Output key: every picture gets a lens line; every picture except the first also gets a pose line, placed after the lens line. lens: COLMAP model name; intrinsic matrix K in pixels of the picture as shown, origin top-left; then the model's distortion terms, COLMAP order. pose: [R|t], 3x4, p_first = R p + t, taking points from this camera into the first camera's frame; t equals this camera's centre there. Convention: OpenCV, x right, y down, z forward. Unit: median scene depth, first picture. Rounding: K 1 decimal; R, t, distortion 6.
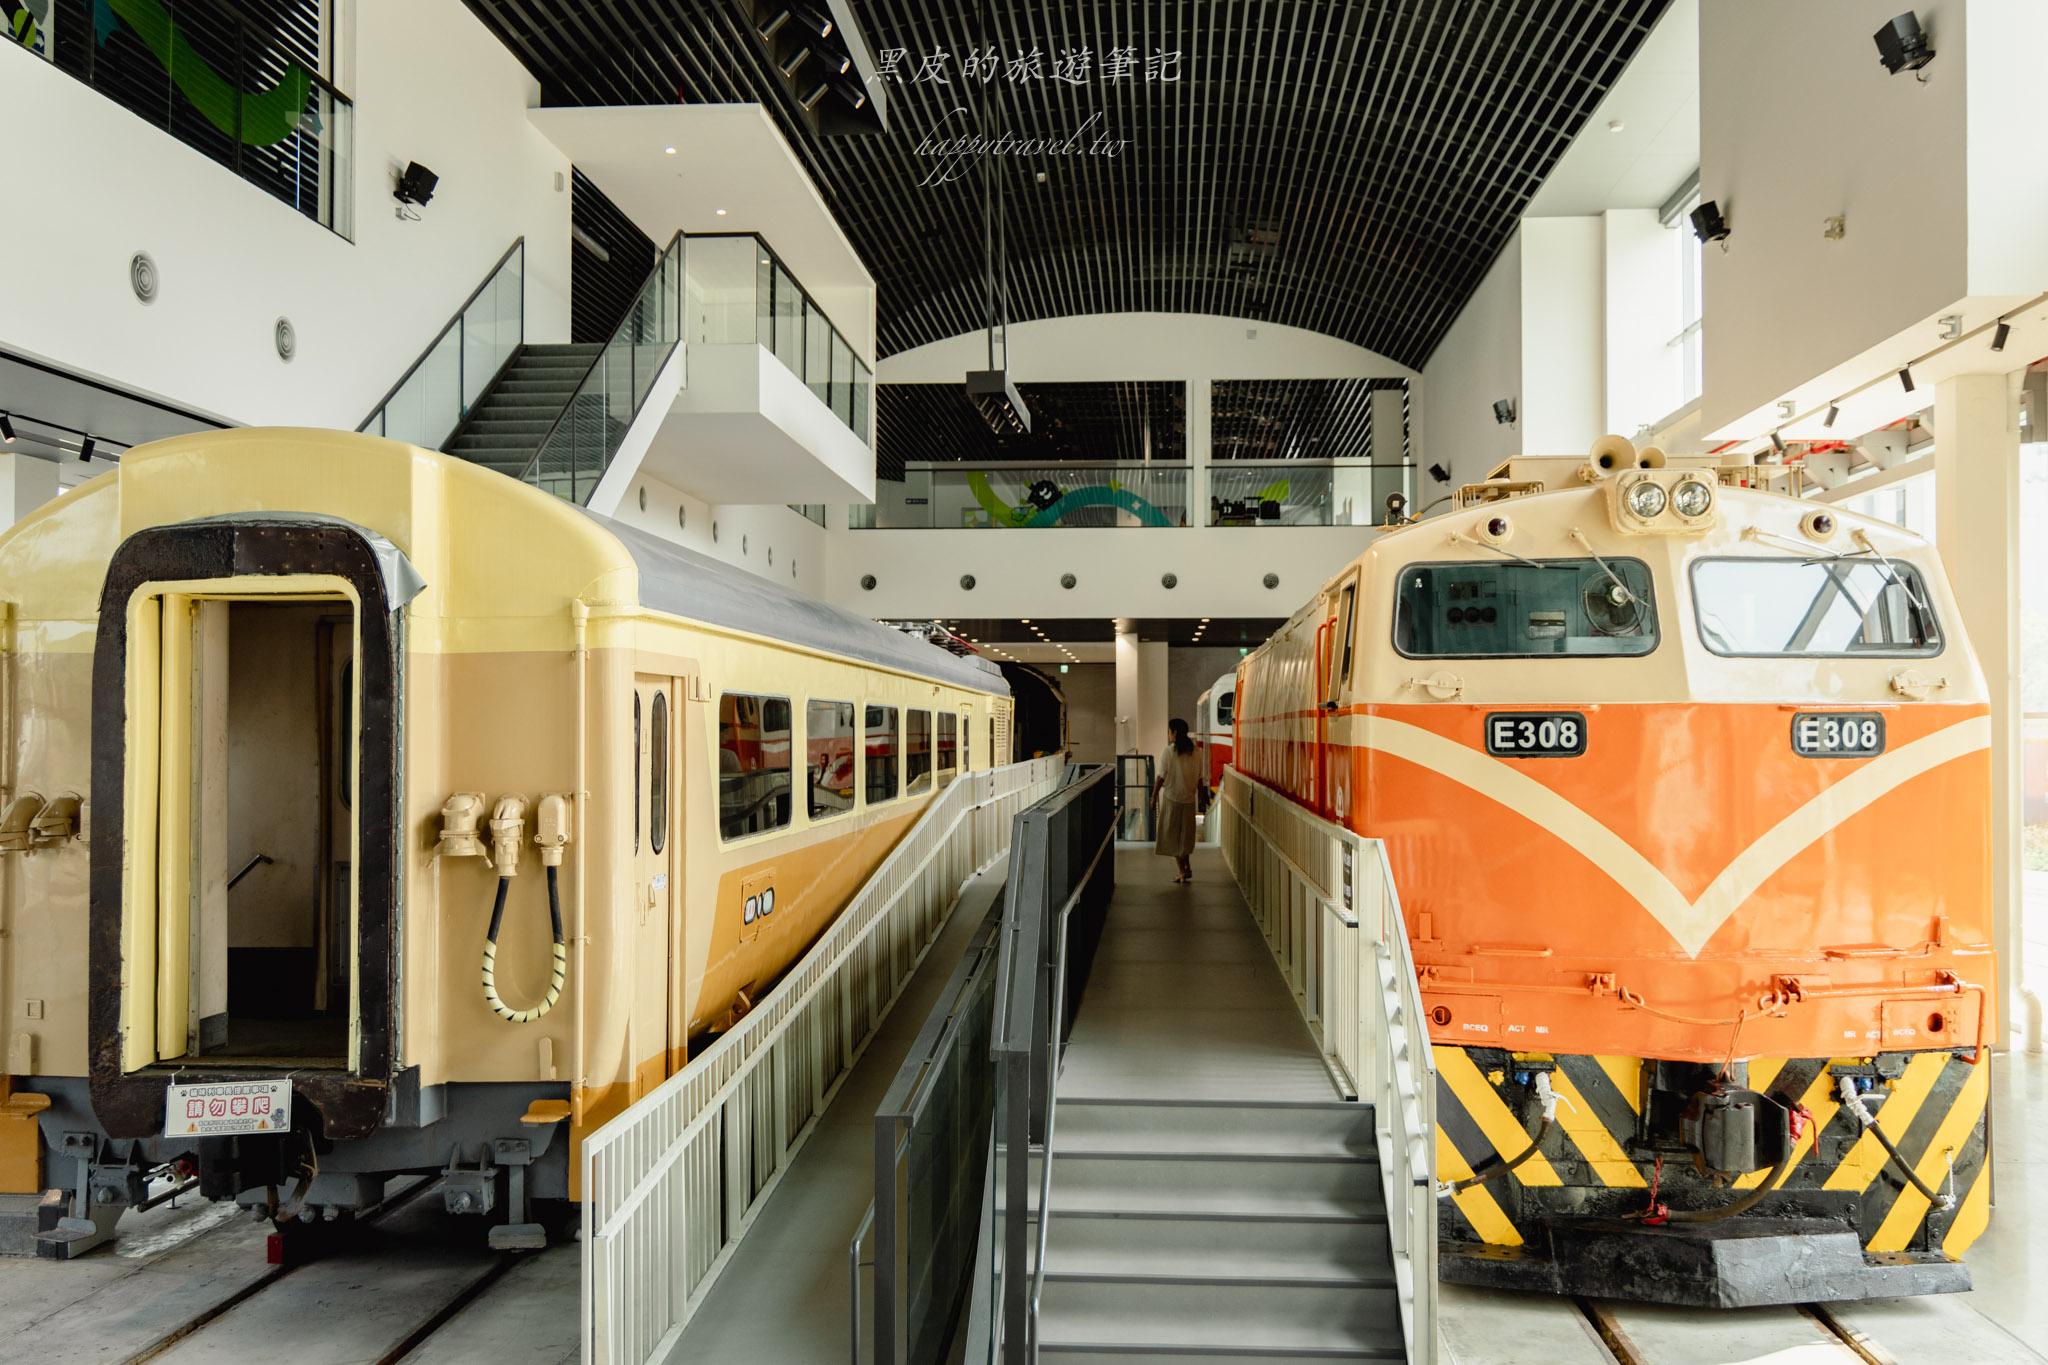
lens RADIAL K [[1976.9, 0, 1024.0], [0, 1976.9, 682.5], [0, 0, 1]] dist [0.000495, 0.000646]
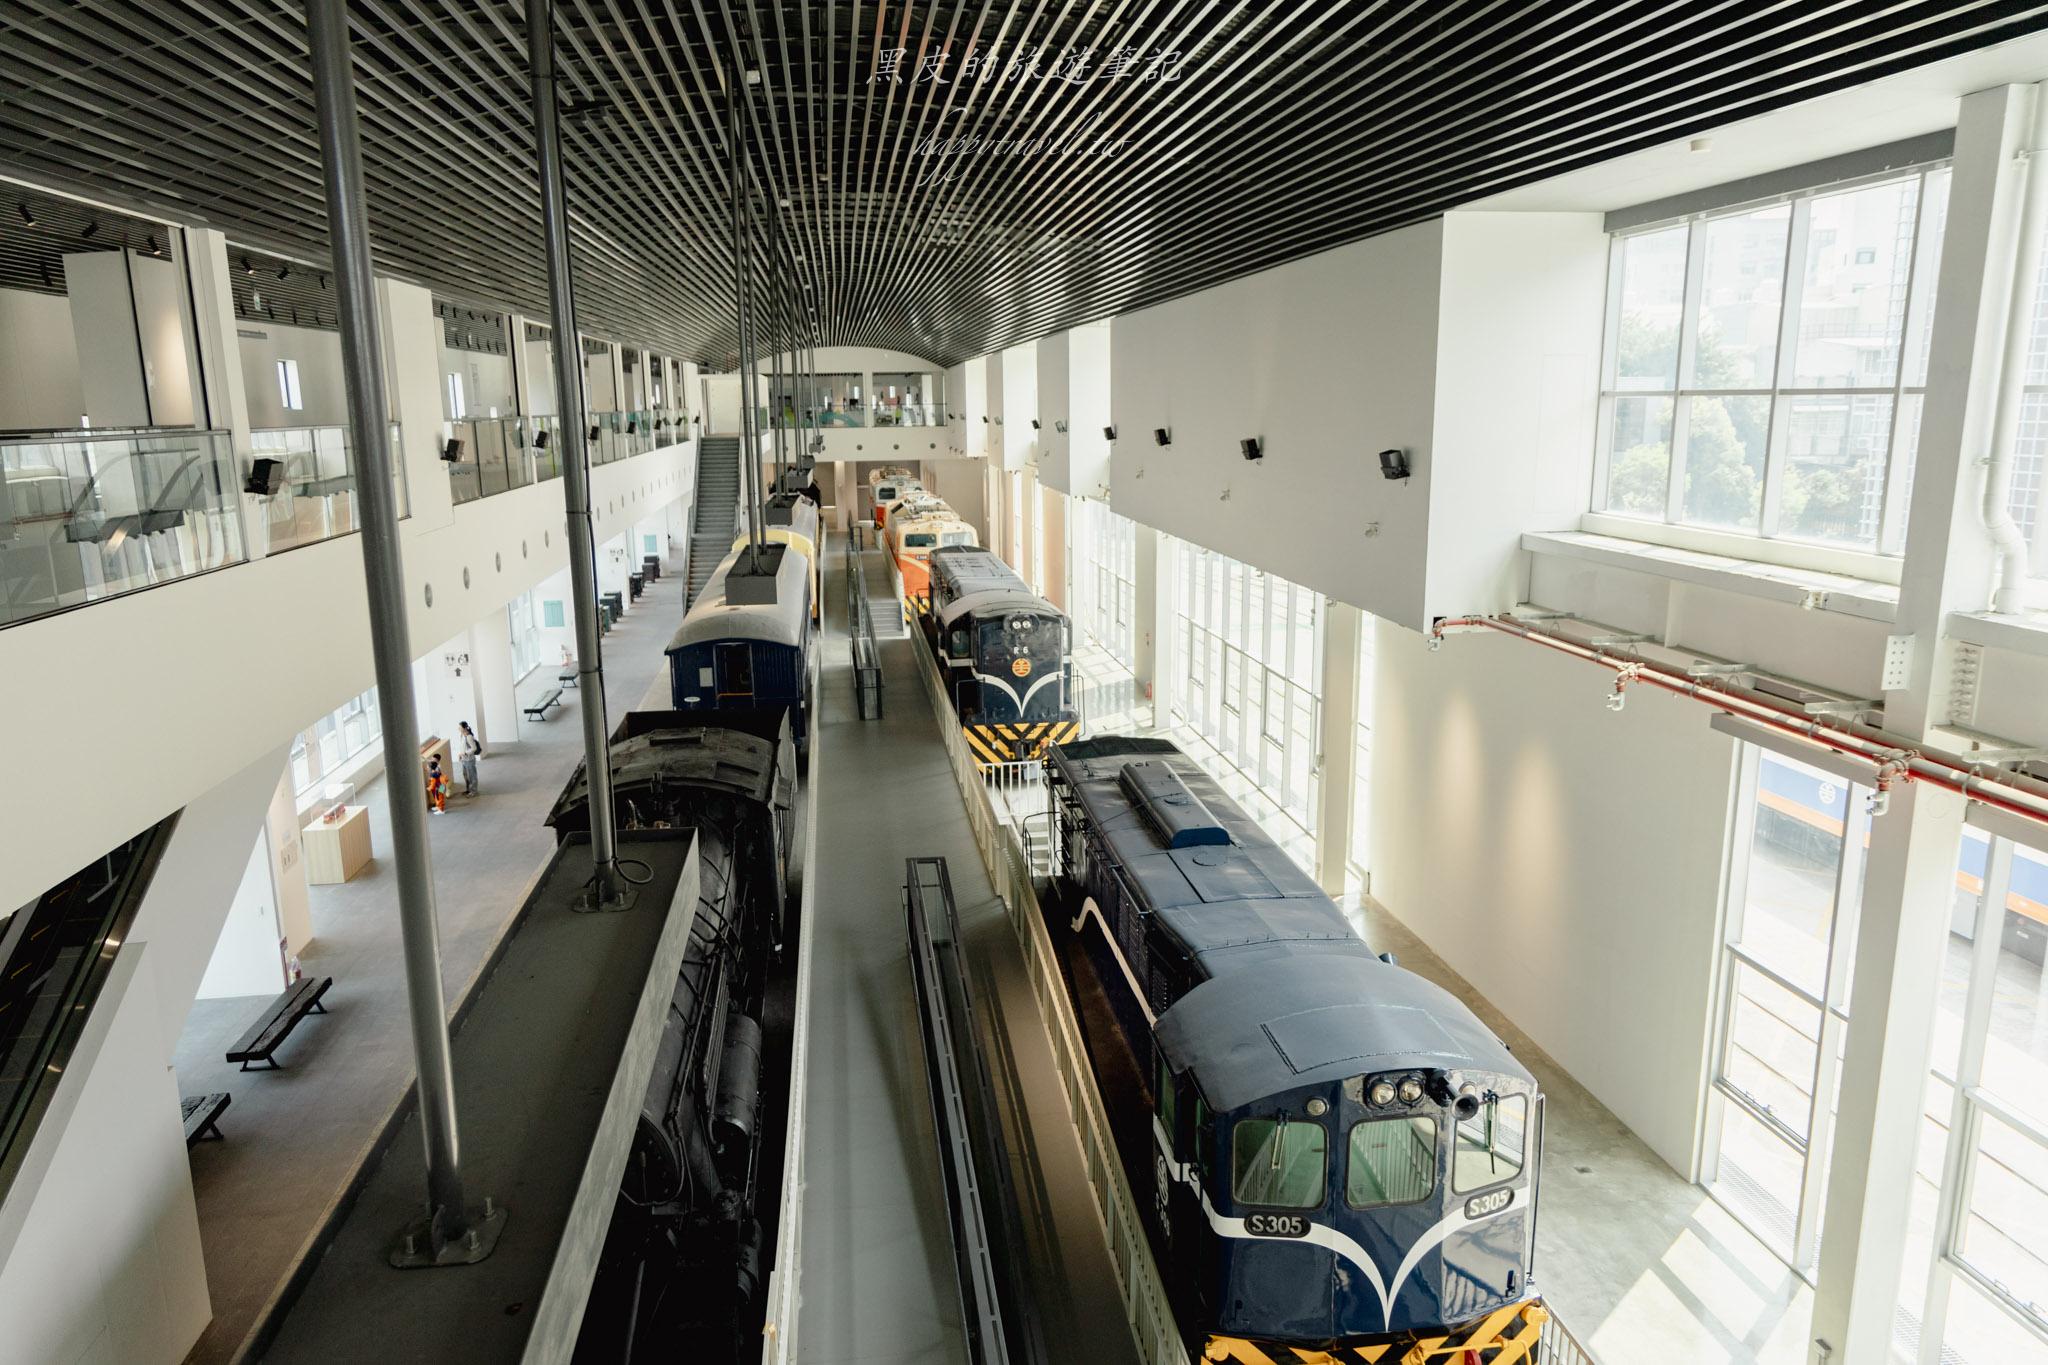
lens RADIAL K [[1381.4, 0, 1024.0], [0, 1381.4, 682.5], [0, 0, 1]] dist [-0.000122, 0.000040]
pose [[0.979430, -0.047962, 0.196003, -0.105990], [0.001925, 0.973518, 0.228603, -0.176313], [-0.201776, -0.223523, 0.953585, -1.050954]]
